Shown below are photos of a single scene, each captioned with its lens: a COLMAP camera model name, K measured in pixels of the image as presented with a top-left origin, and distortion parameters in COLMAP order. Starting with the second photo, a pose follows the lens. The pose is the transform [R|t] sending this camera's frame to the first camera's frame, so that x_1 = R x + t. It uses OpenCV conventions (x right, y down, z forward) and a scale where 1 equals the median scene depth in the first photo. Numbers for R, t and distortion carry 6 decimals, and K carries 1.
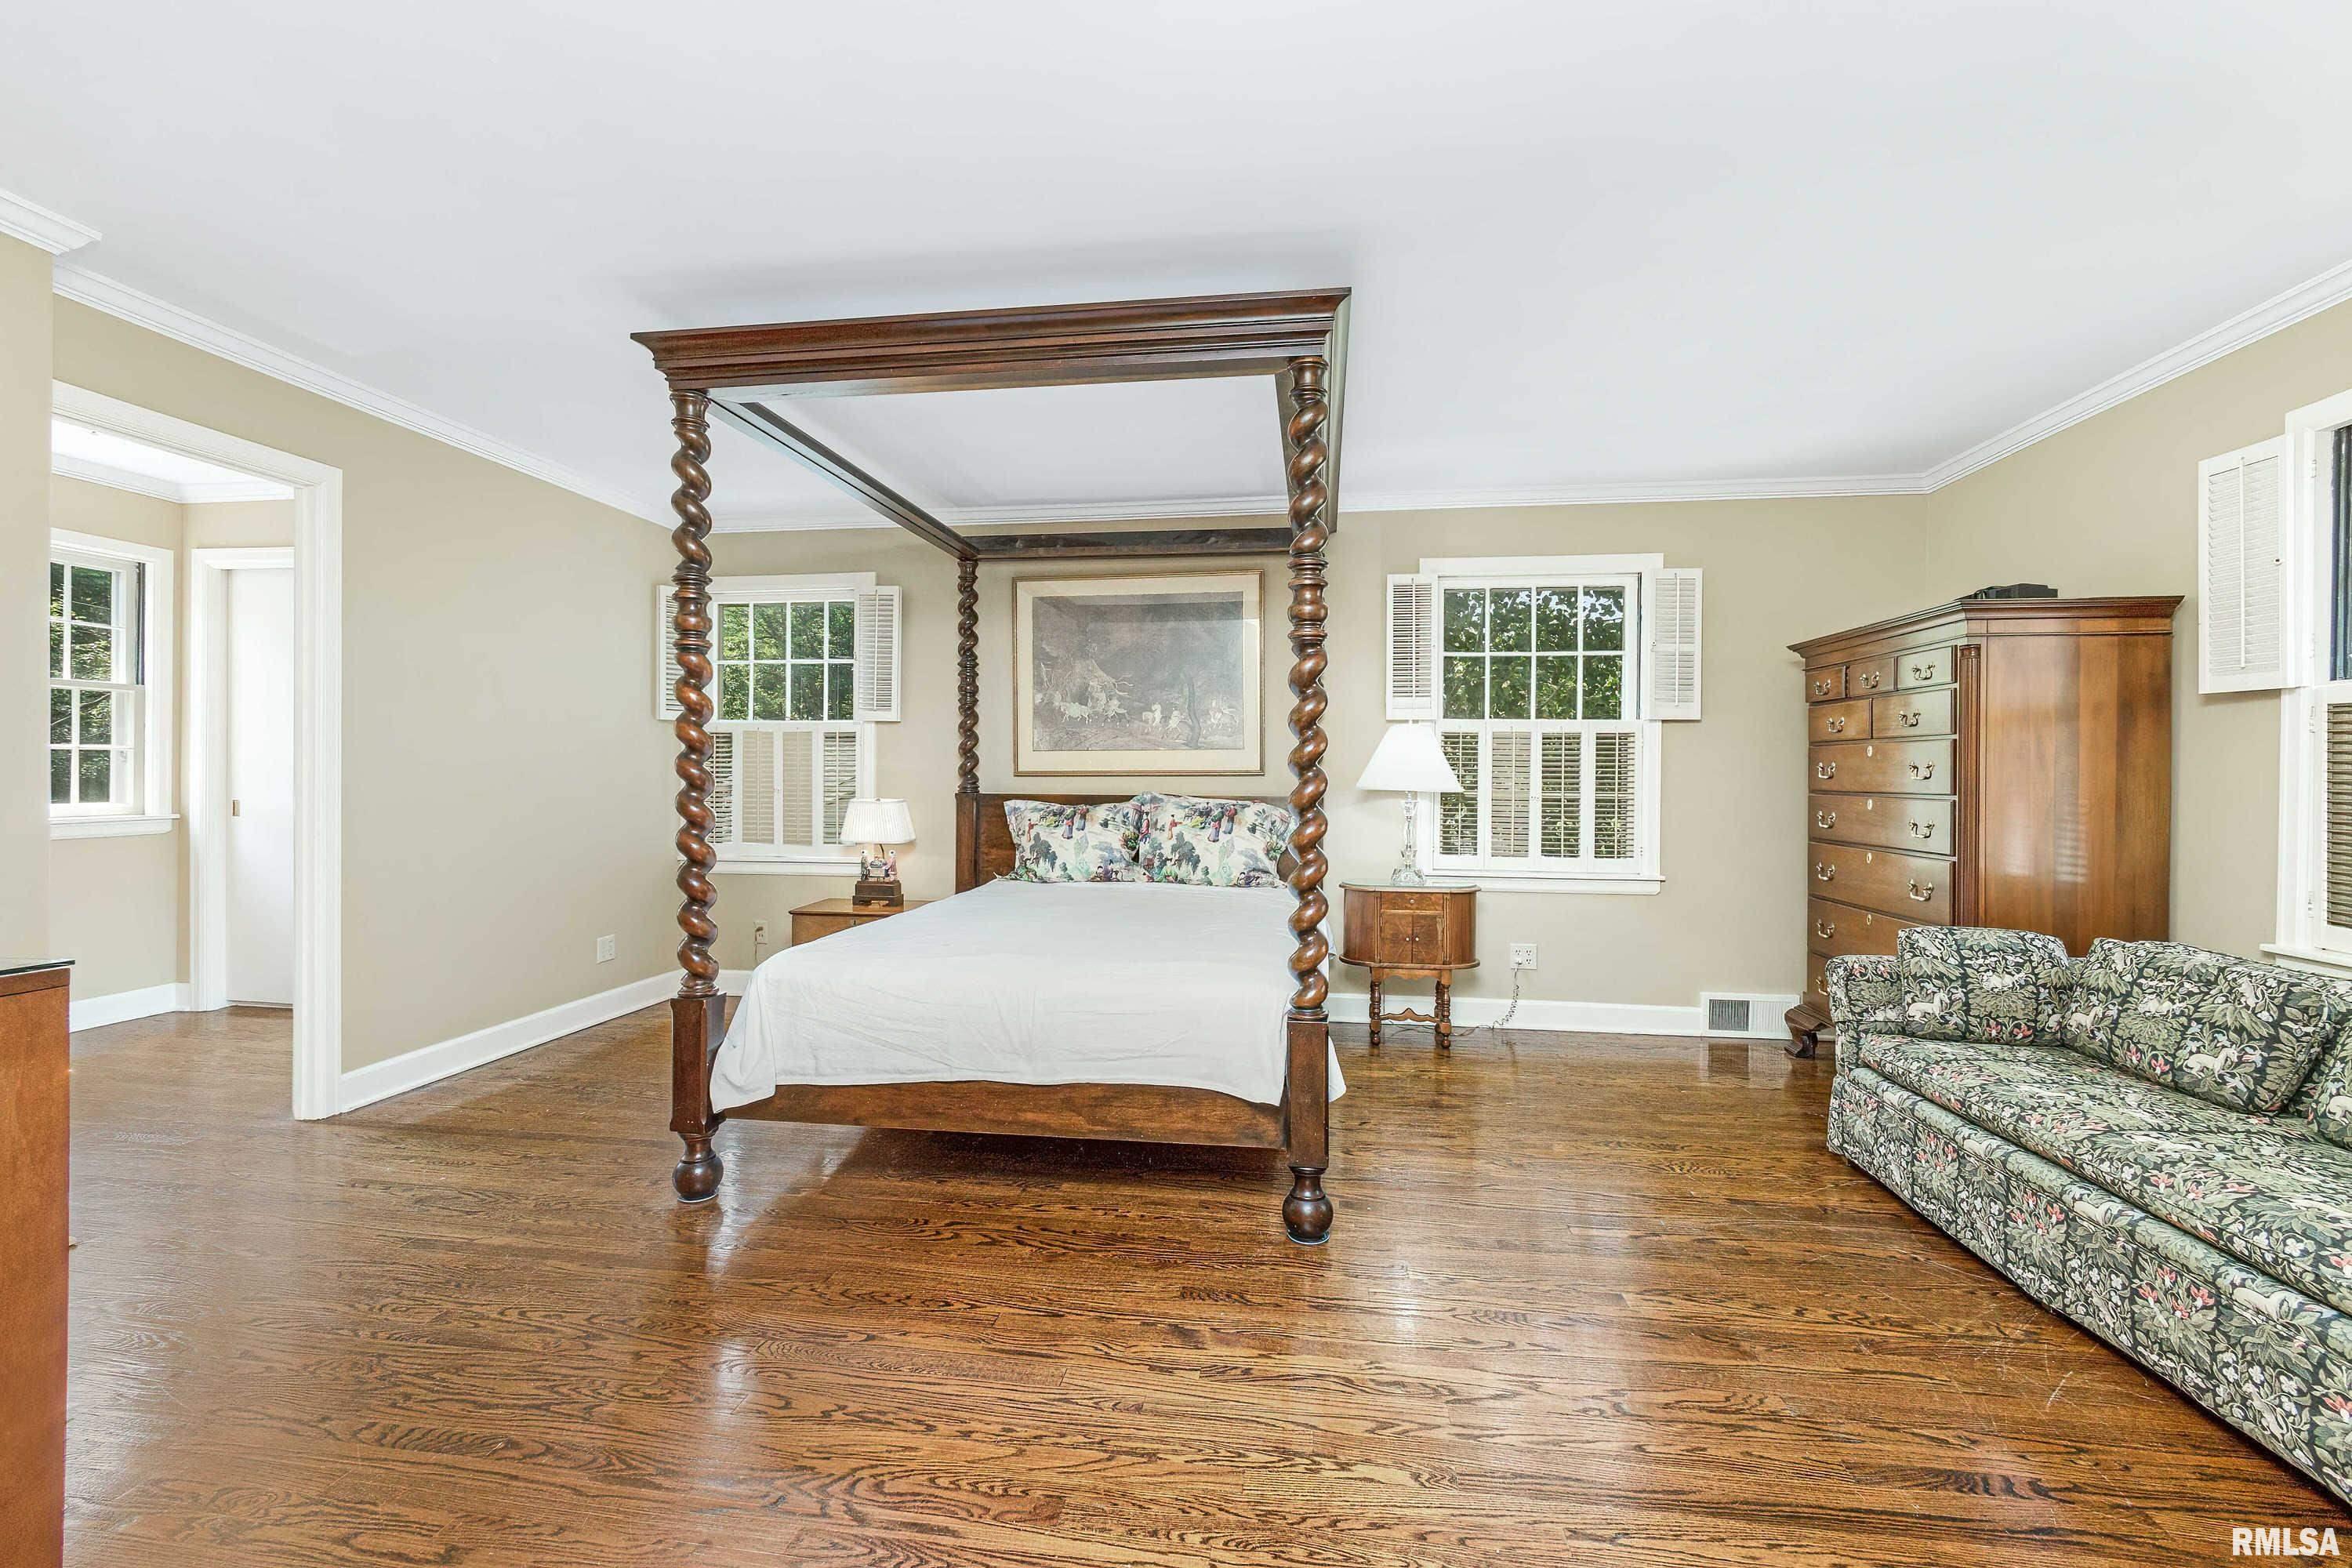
lens RADIAL K [[1035.1, 0, 1138.3], [0, 1035.1, 779.5], [0, 0, 1]] dist [-0.005667, 0.000260]
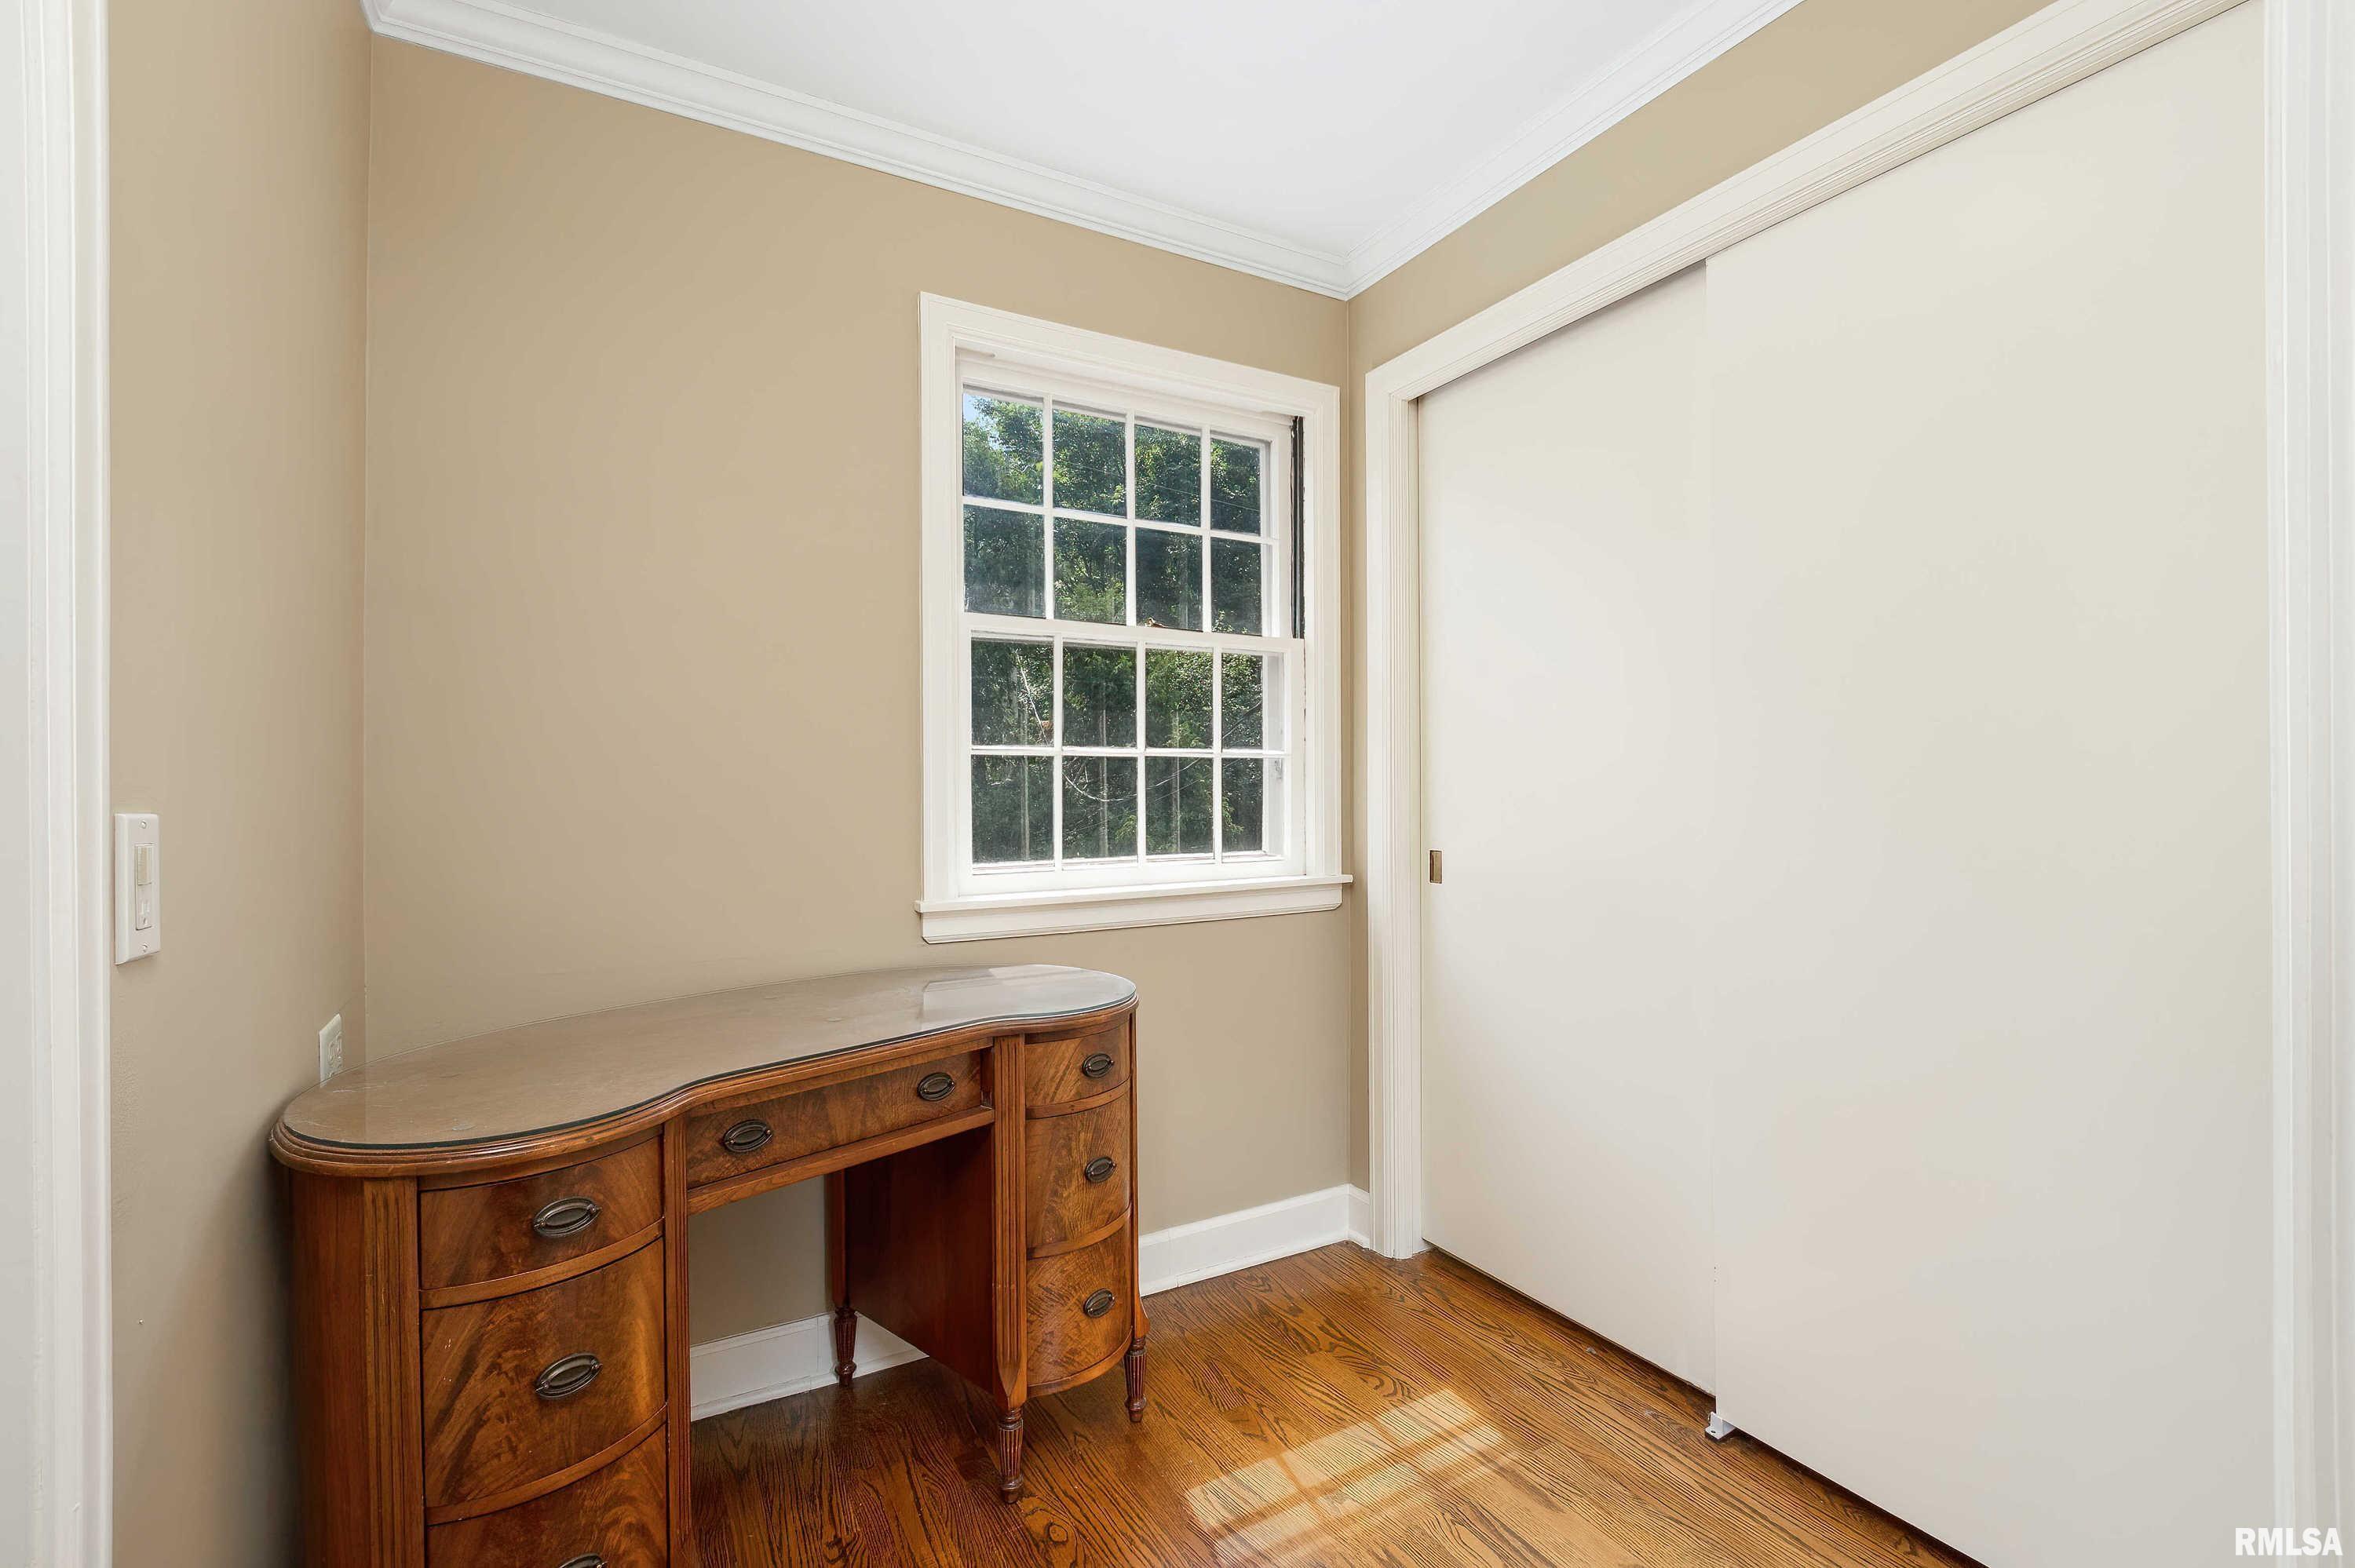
lens RADIAL K [[1036.3, 0, 1183.2], [0, 1036.3, 796.0], [0, 0, 1]] dist [-0.005667, 0.000260]
pose [[0.617395, -0.004566, -0.786640, -0.567920], [0.005176, 0.999985, -0.001742, -0.006486], [0.786636, -0.002996, 0.617409, 0.605814]]
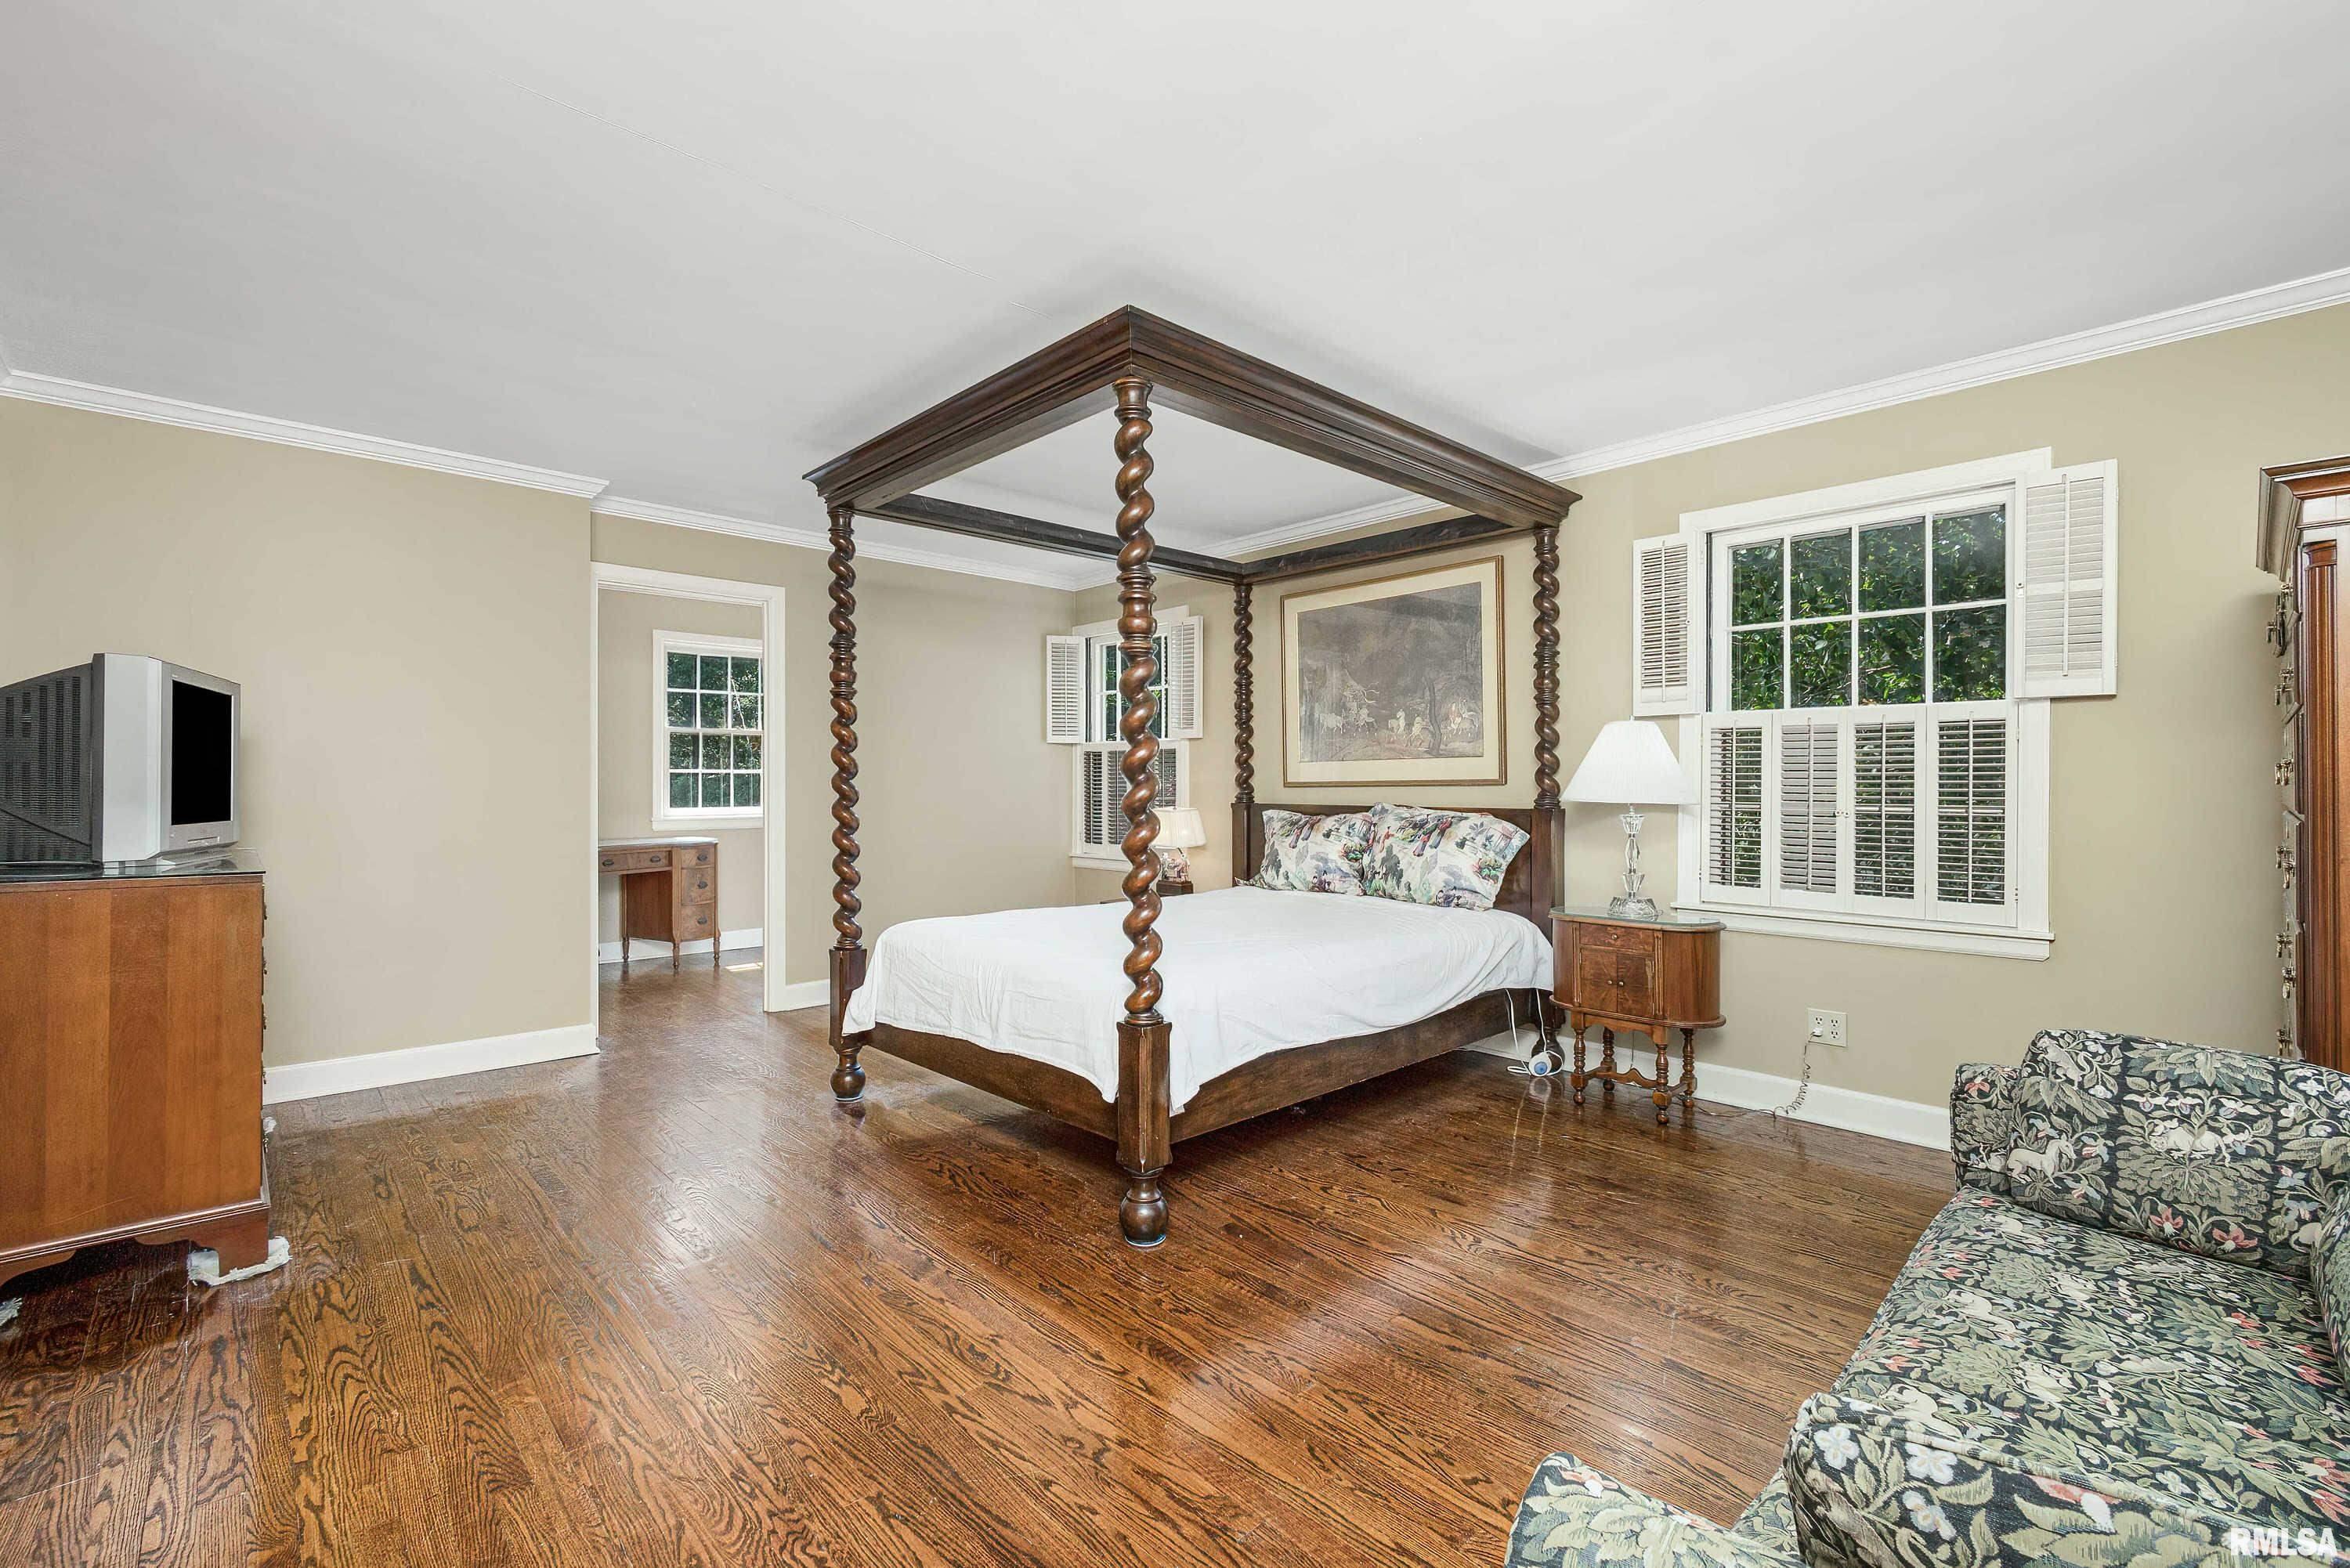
lens RADIAL K [[1034.1, 0, 1169.5], [0, 1034.1, 781.5], [0, 0, 1]] dist [-0.005667, 0.000260]
pose [[0.778065, -0.007322, -0.628141, 0.471784], [0.001471, 0.999951, -0.009835, 0.001673], [0.628182, 0.006728, 0.778038, 0.127902]]
